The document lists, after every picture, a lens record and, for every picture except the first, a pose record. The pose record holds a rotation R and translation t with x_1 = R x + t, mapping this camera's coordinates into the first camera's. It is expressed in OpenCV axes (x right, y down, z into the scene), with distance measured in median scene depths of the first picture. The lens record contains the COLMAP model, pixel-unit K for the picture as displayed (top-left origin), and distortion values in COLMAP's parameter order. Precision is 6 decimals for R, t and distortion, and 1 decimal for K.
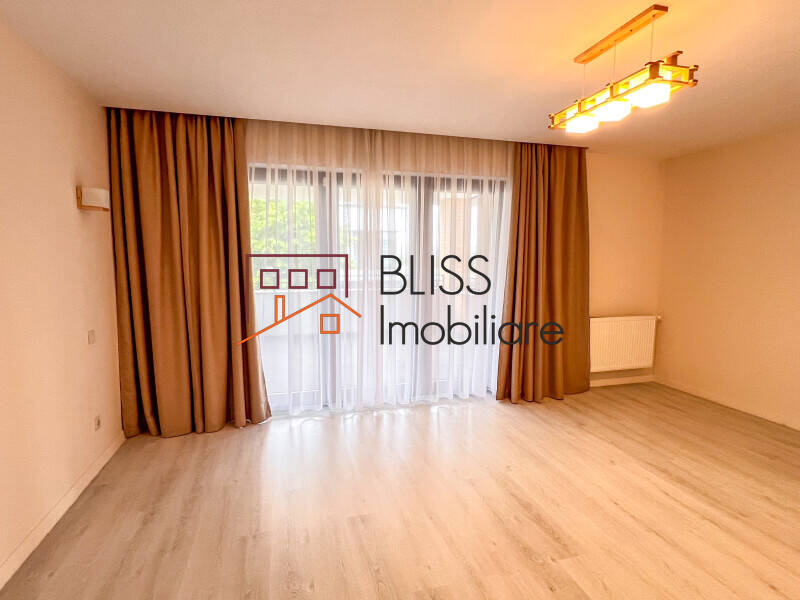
lens RADIAL K [[431.9, 0, 399.5], [0, 431.9, 311.0], [0, 0, 1]] dist [0.000067, 0.000324]
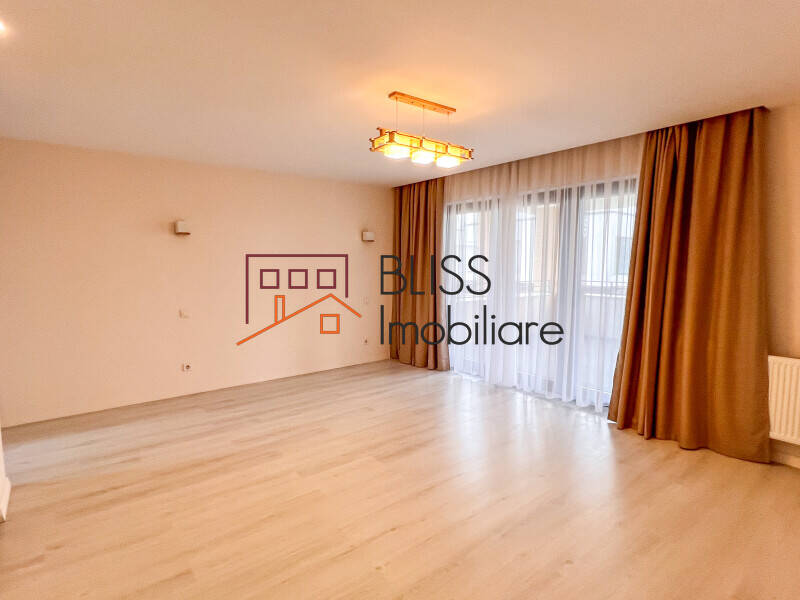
lens RADIAL K [[427.9, 0, 400.0], [0, 427.9, 300.0], [0, 0, 1]] dist [-0.003304, 0.000608]
pose [[0.383787, 0.077390, -0.920173, 0.958416], [-0.117442, 0.992481, 0.034489, -0.024677], [0.915923, 0.094831, 0.389990, 0.246797]]
